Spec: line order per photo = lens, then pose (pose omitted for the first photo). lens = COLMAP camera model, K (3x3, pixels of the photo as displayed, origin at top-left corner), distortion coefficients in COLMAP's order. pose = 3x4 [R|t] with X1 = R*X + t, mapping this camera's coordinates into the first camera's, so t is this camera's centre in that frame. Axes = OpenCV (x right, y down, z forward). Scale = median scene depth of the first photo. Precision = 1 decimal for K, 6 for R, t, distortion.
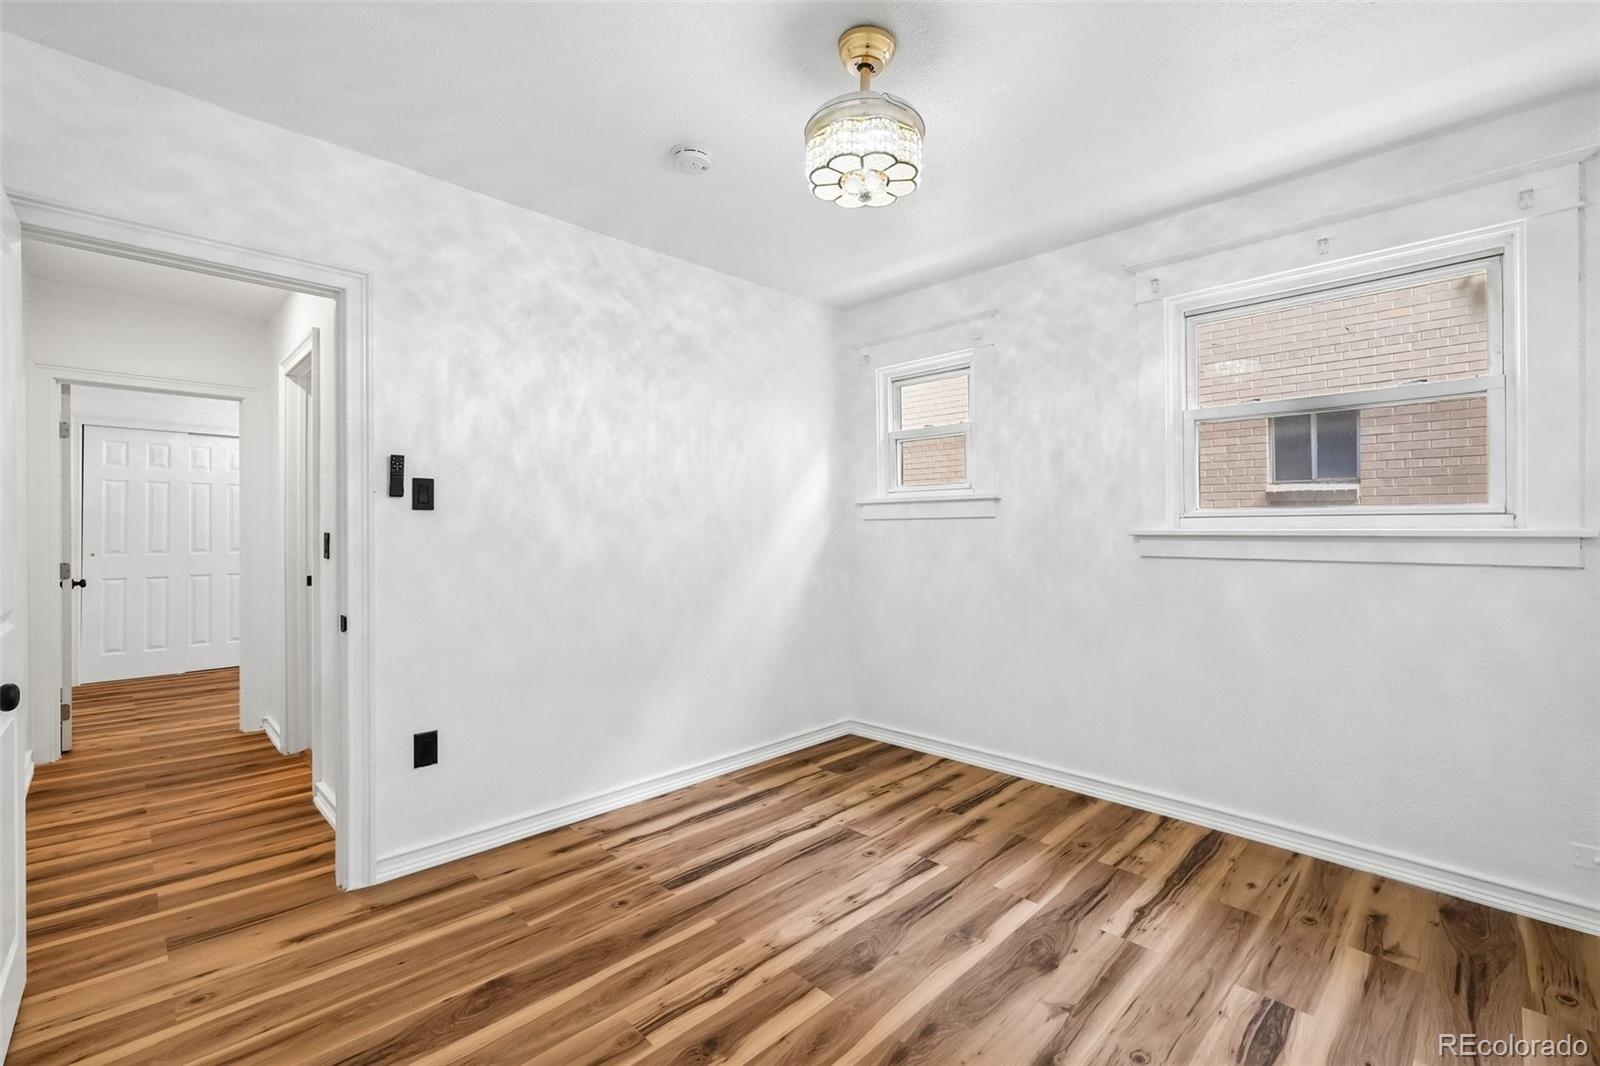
lens RADIAL K [[689.4, 0, 803.7], [0, 689.4, 528.8], [0, 0, 1]] dist [-0.004569, 0.004135]
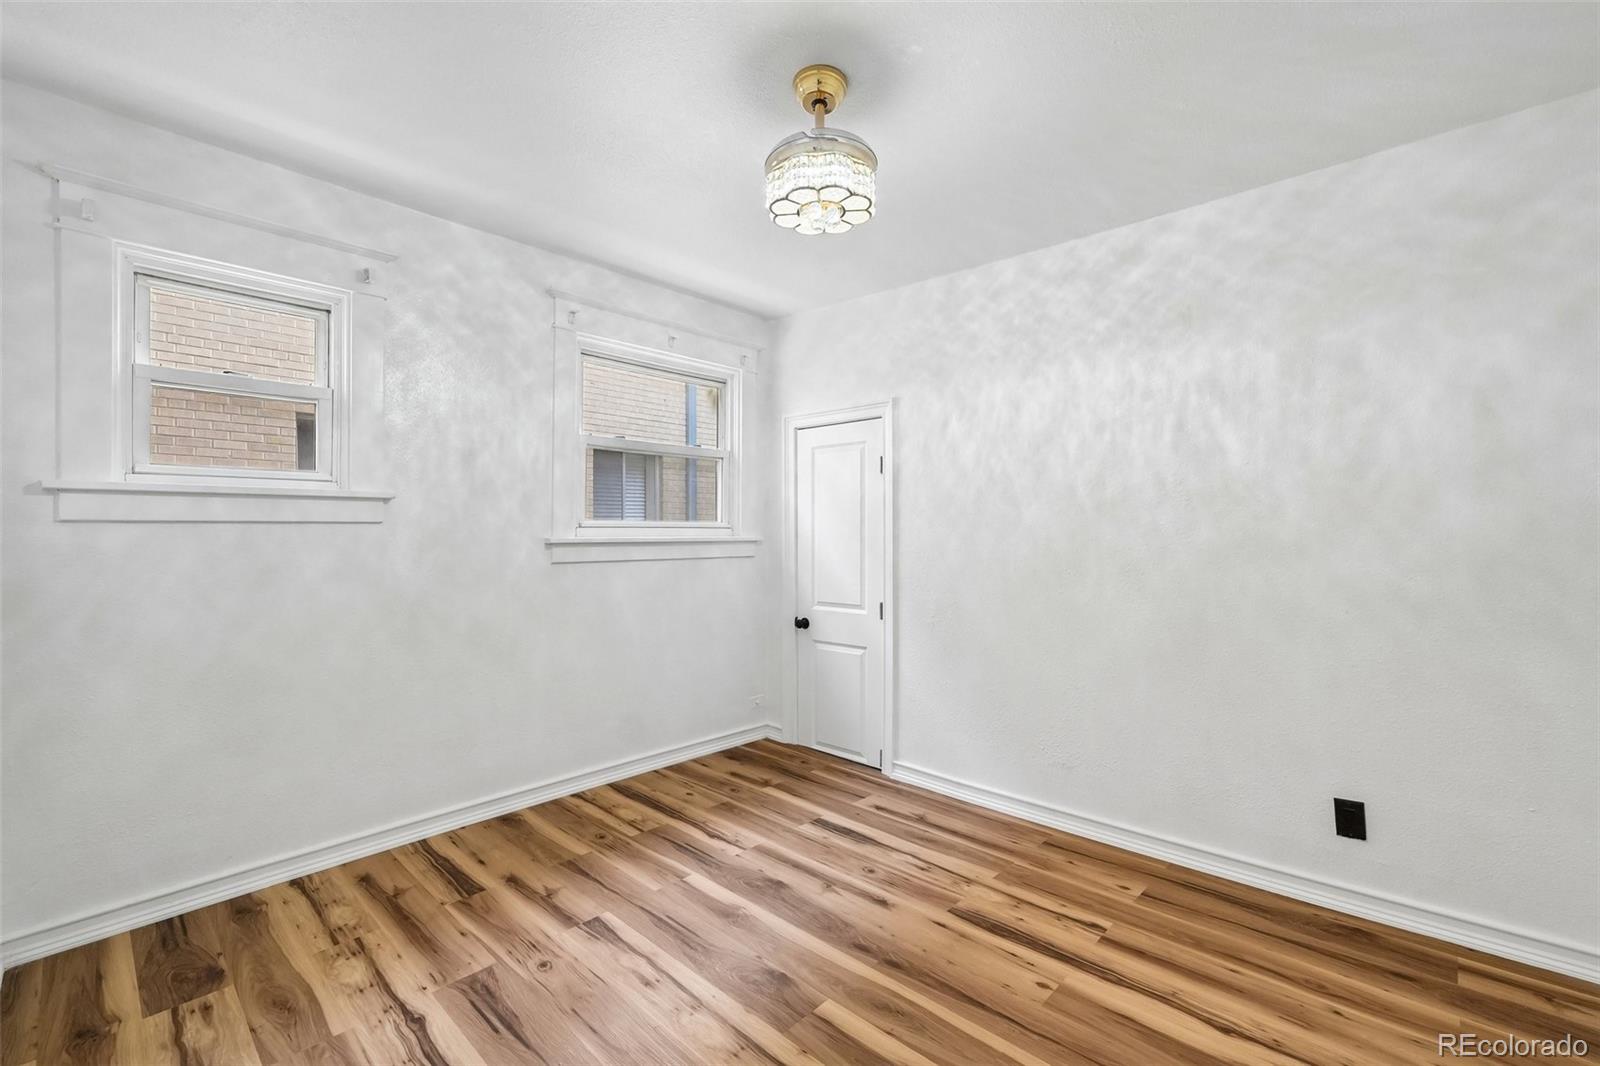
lens RADIAL K [[689.4, 0, 801.8], [0, 689.4, 531.1], [0, 0, 1]] dist [-0.004569, 0.004135]
pose [[-0.028685, 0.003552, 0.999582, -0.617848], [-0.000587, 0.999993, -0.003571, -0.005782], [-0.999588, -0.000690, -0.028683, 0.674647]]
